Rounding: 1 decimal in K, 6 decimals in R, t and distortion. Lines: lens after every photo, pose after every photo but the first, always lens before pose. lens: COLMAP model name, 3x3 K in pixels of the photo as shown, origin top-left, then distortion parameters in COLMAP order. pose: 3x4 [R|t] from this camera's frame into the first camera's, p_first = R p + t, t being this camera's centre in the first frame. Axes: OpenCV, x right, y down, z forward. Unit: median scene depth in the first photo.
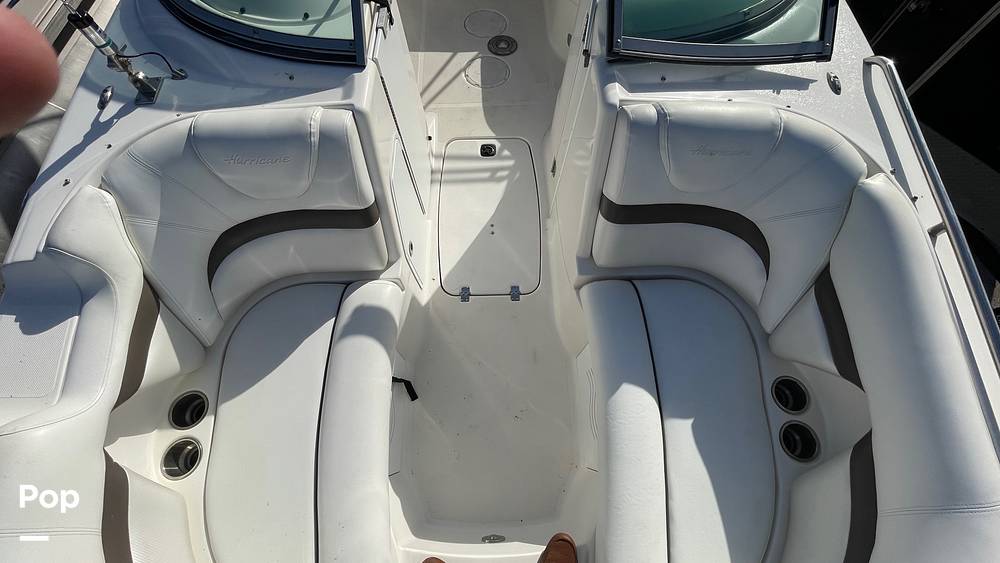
lens RADIAL K [[417.2, 0, 496.1], [0, 417.2, 283.4], [0, 0, 1]] dist [0.010376, 0.000064]
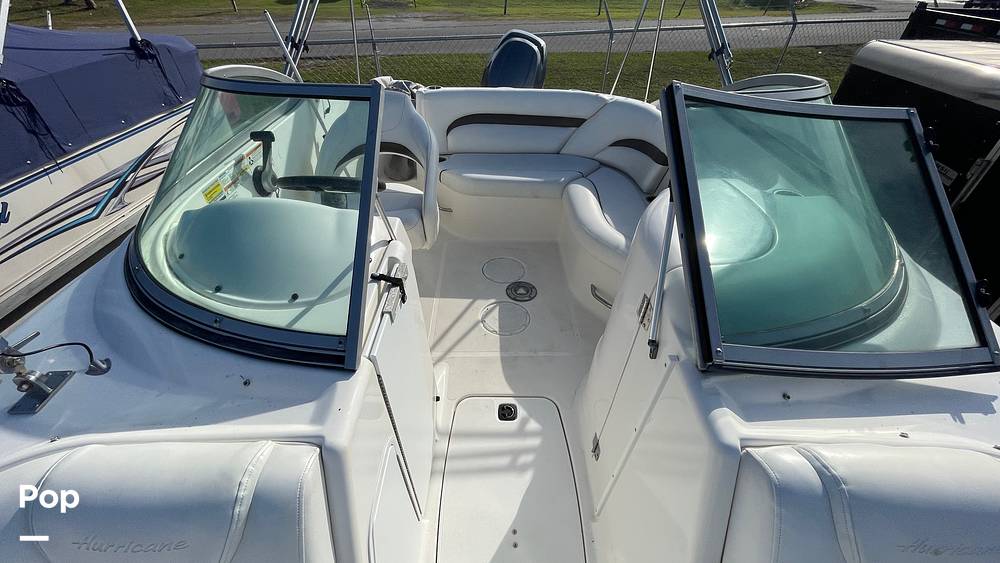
lens RADIAL K [[417.2, 0, 496.1], [0, 417.2, 283.4], [0, 0, 1]] dist [0.010376, 0.000064]
pose [[0.999717, 0.021631, -0.009936, -0.067178], [-0.023789, 0.892855, -0.449715, -0.308667], [-0.000857, 0.449824, 0.893117, 0.281168]]
